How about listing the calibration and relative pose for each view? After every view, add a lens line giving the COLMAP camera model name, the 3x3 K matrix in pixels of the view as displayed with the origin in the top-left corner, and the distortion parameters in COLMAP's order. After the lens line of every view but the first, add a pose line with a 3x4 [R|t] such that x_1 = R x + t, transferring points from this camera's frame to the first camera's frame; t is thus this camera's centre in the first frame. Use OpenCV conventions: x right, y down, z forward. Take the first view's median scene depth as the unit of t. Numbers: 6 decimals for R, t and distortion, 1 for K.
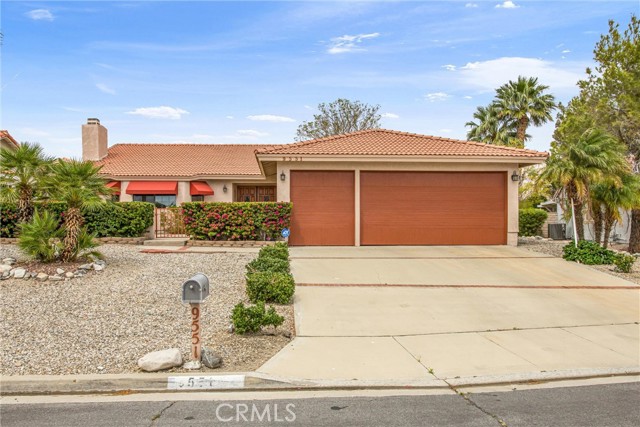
lens RADIAL K [[524.9, 0, 304.5], [0, 524.9, 213.6], [0, 0, 1]] dist [-0.005148, 0.000390]
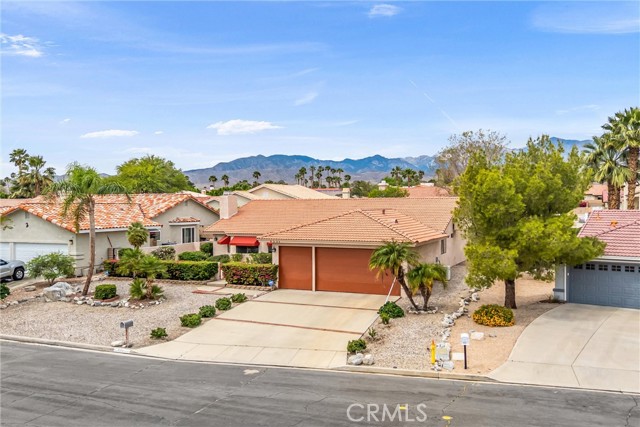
lens RADIAL K [[586.9, 0, 320.0], [0, 586.9, 213.5], [0, 0, 1]] dist [0.072402, -0.015130]
pose [[0.891154, 0.004893, -0.453675, 1.048841], [0.013664, 0.999199, 0.037616, -0.279511], [0.453496, -0.039721, 0.890373, -0.733367]]
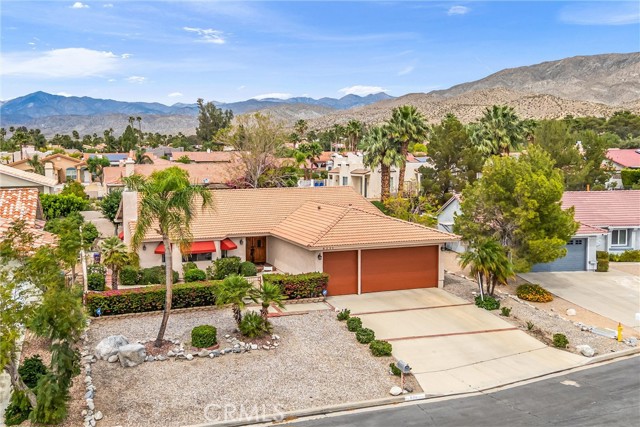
lens RADIAL K [[608.6, 0, 265.9], [0, 608.6, 189.6], [0, 0, 1]] dist [0.061394, -0.032665]
pose [[0.967183, -0.024205, 0.252927, -0.724257], [0.004848, 0.997029, 0.076876, -0.455746], [-0.254036, -0.073127, 0.964426, -0.850732]]
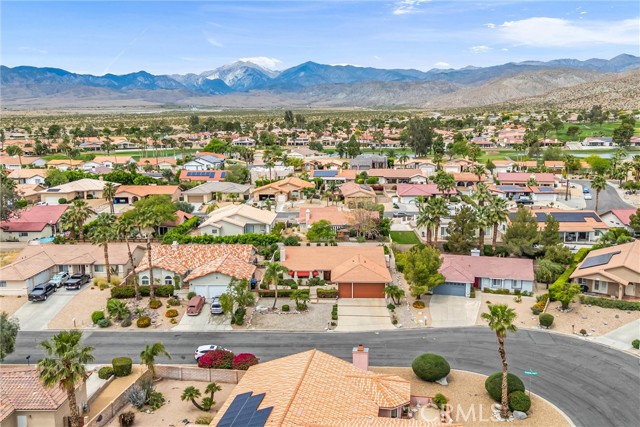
lens RADIAL K [[573.2, 0, 320.0], [0, 573.2, 213.5], [0, 0, 1]] dist [0.089697, -0.088866]
pose [[0.997014, 0.012390, -0.076226, 0.206006], [0.001752, 0.983162, 0.182726, -1.734673], [0.077207, -0.182314, 0.980205, -4.196778]]
